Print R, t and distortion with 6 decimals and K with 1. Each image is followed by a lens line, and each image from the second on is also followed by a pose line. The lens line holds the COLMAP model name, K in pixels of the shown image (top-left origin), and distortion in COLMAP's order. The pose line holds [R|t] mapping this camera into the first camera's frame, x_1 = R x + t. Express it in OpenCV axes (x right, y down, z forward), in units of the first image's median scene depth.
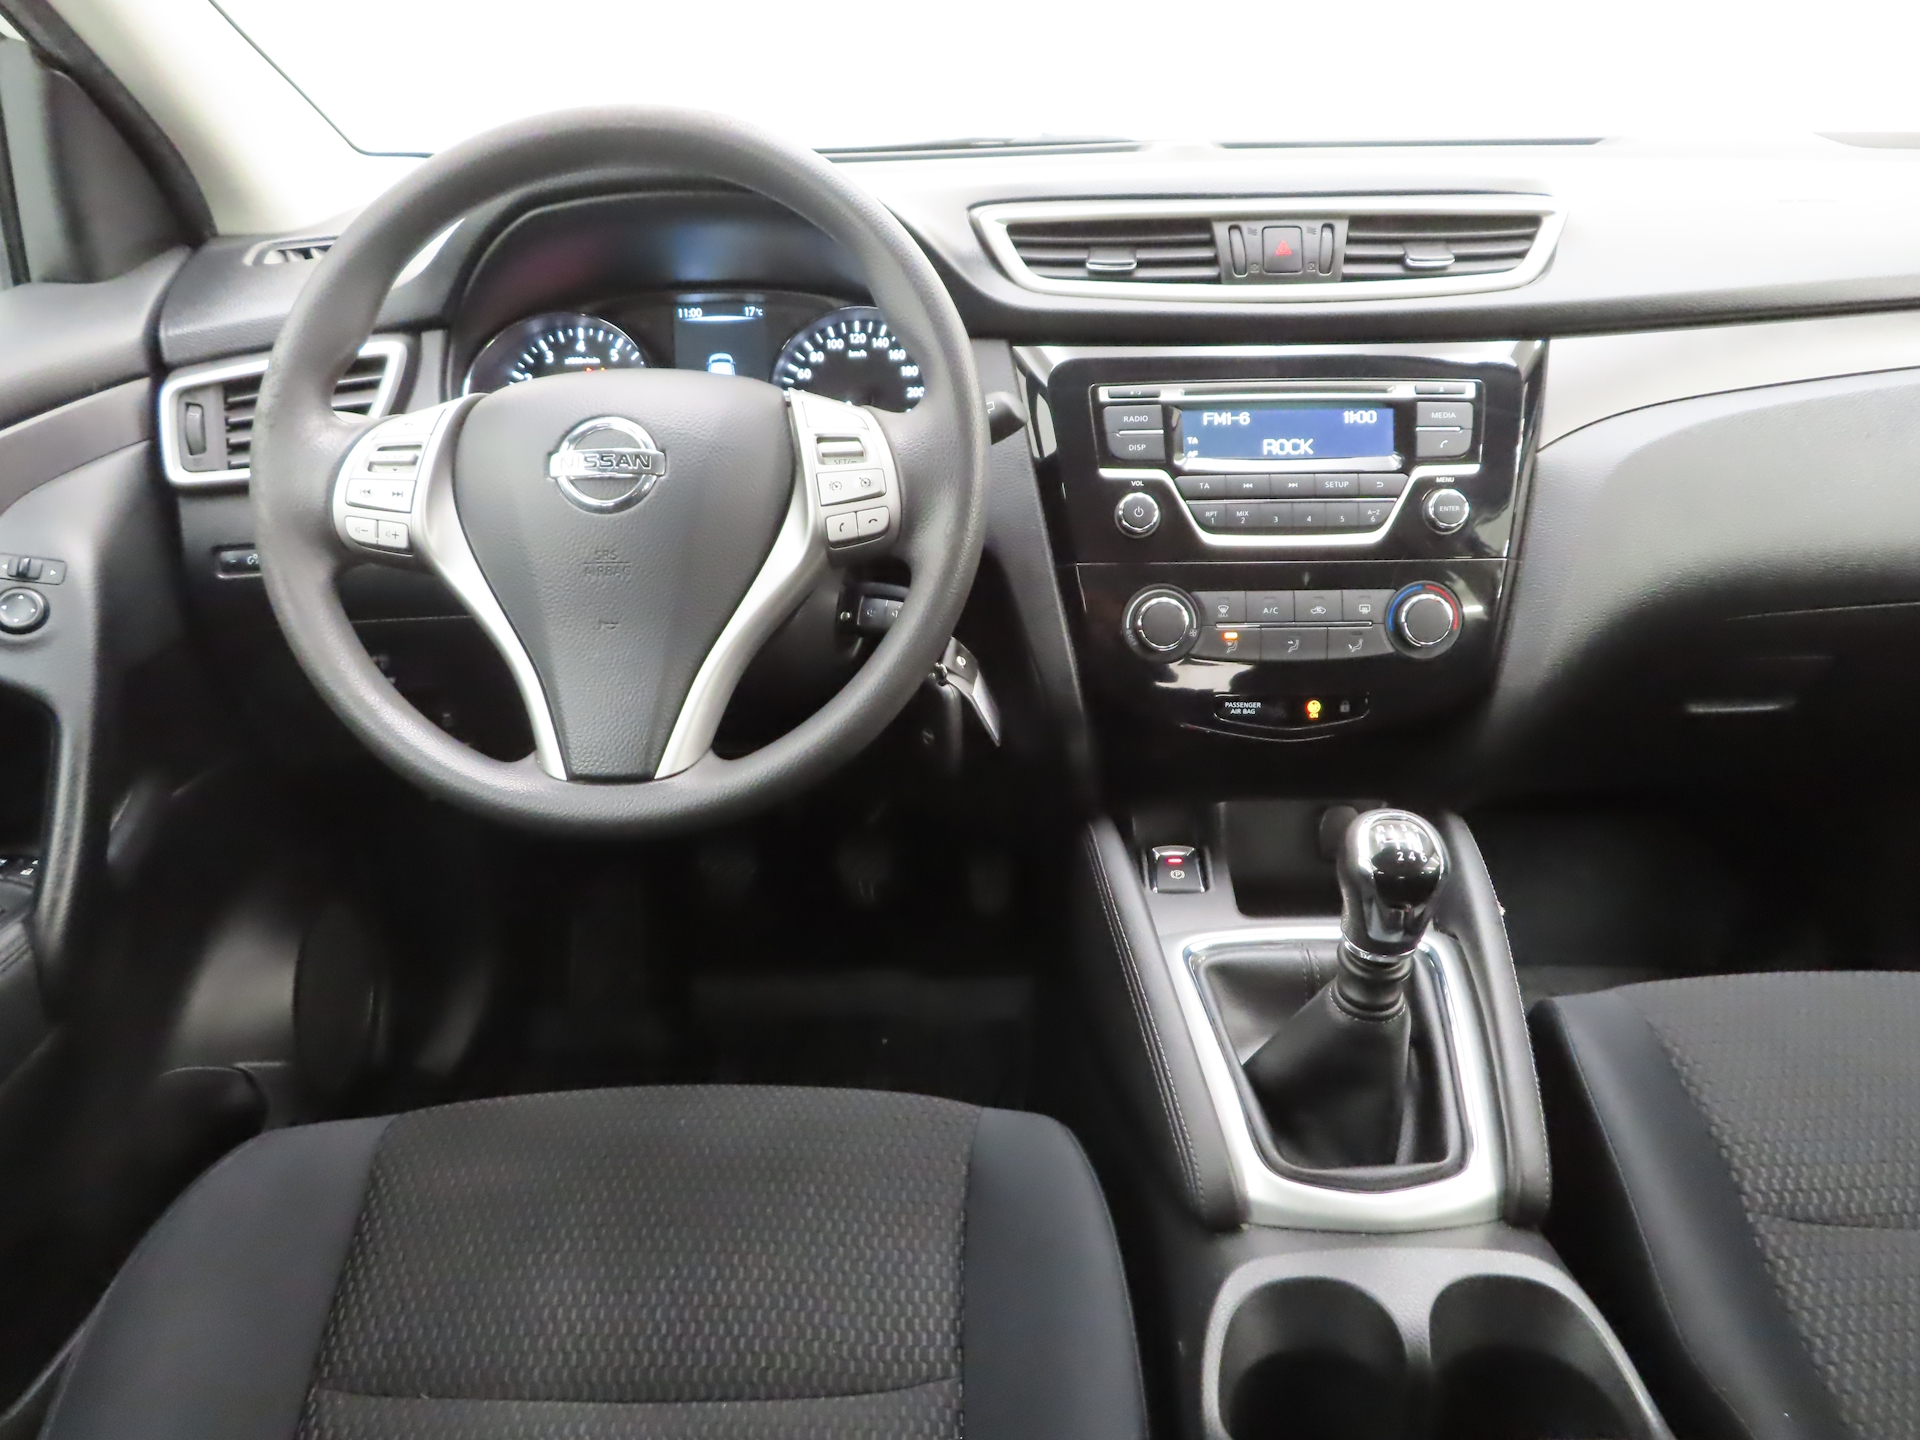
lens RADIAL K [[1309.5, 0, 960.0], [0, 1309.5, 720.0], [0, 0, 1]] dist [-0.005810, 0.004779]
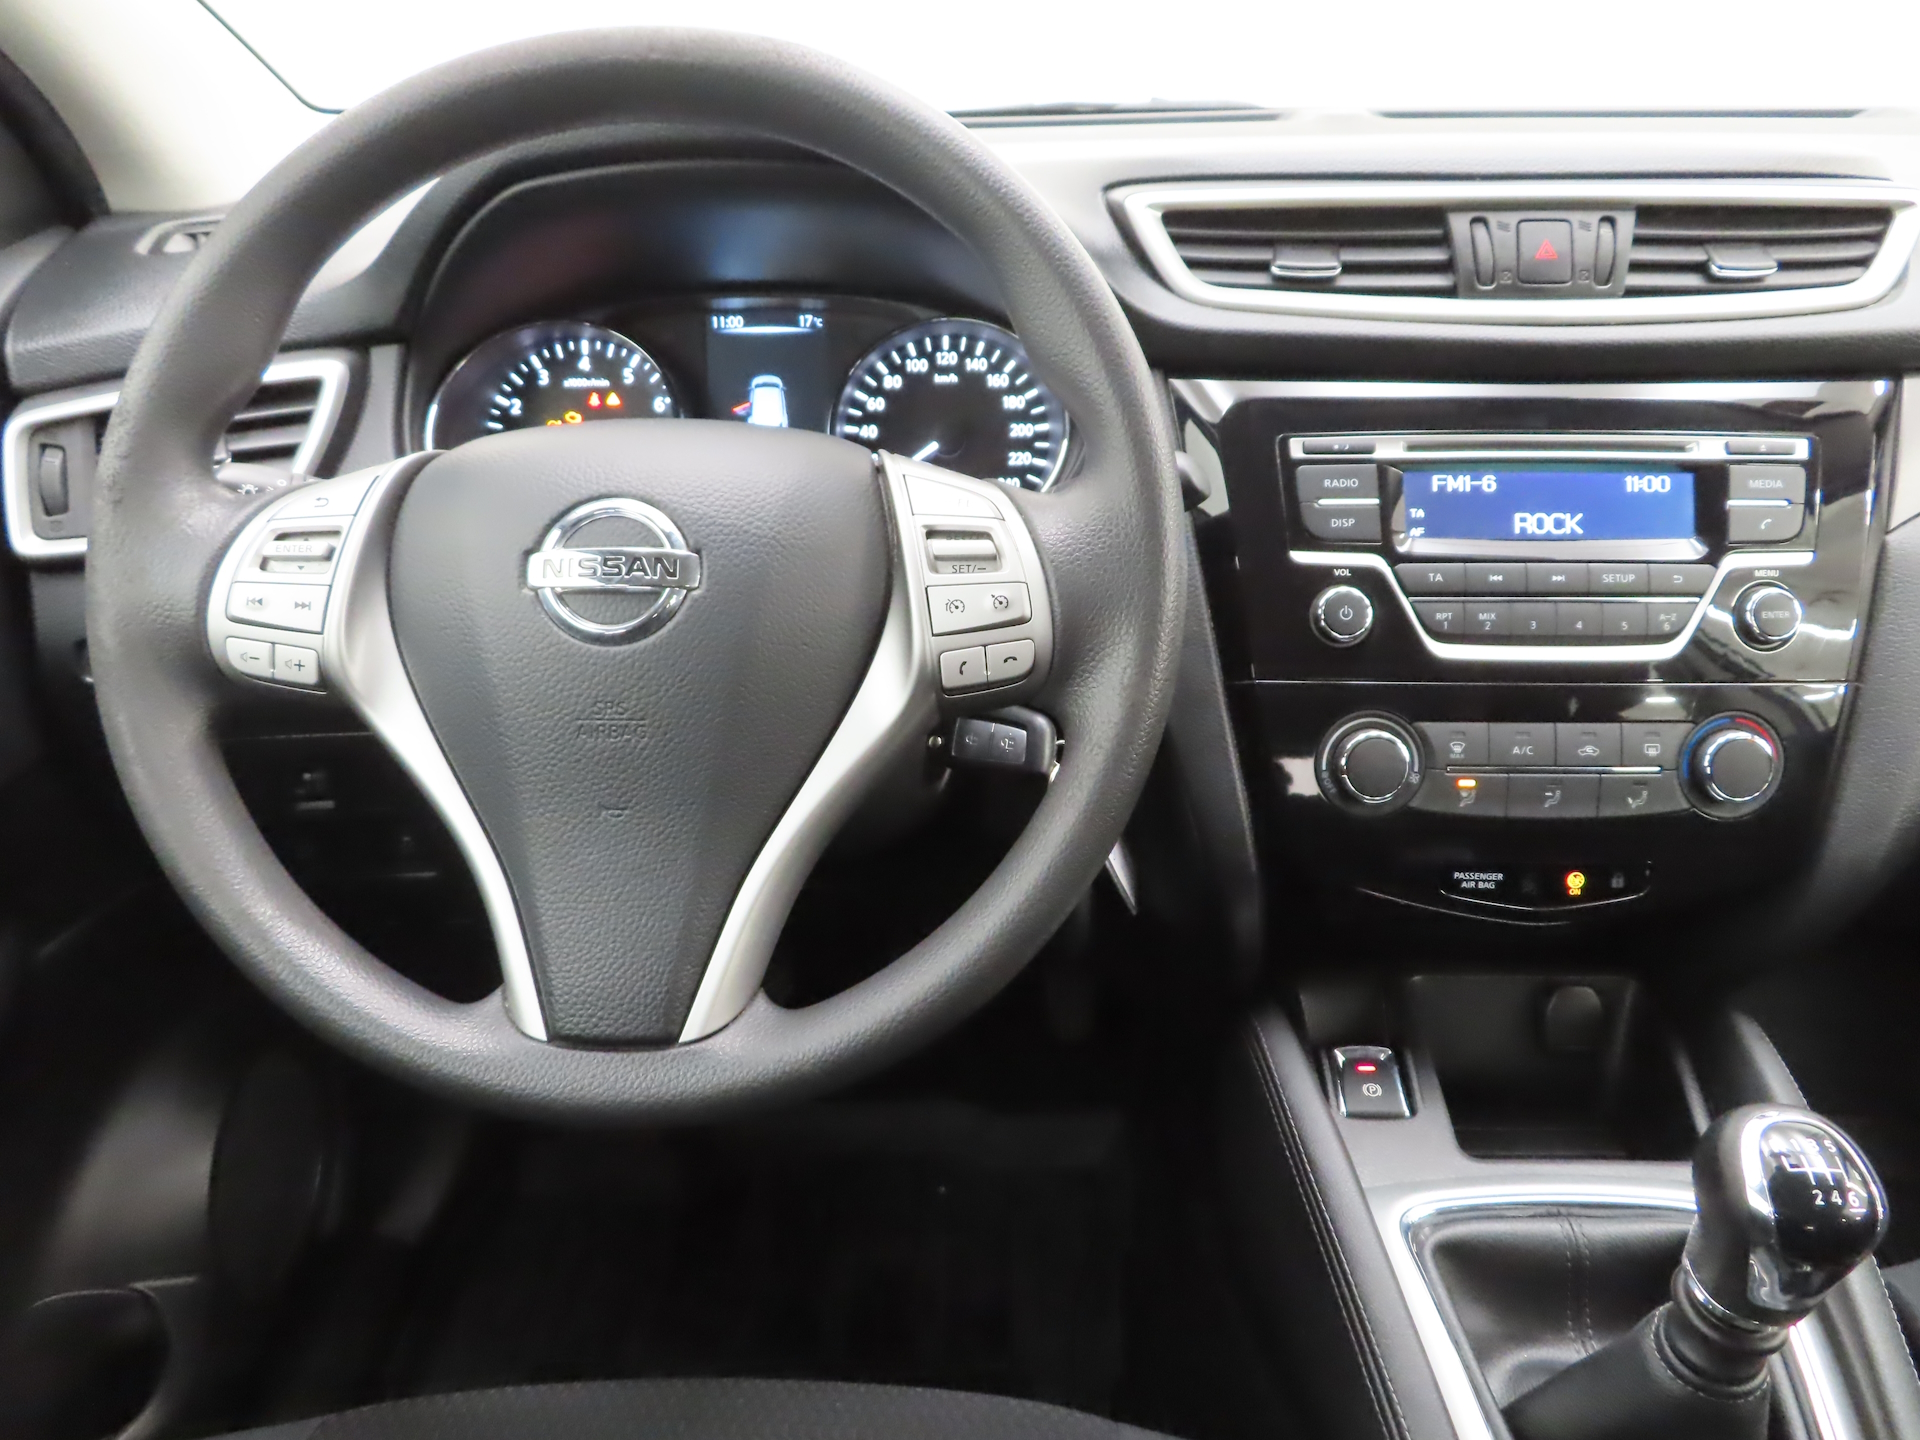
lens RADIAL K [[1309.5, 0, 960.0], [0, 1309.5, 720.0], [0, 0, 1]] dist [-0.005810, 0.004779]
pose [[0.999831, 0.015919, -0.009143, -0.068365], [-0.015793, 0.999781, 0.013719, -0.104047], [0.009360, -0.013572, 0.999864, 0.266598]]
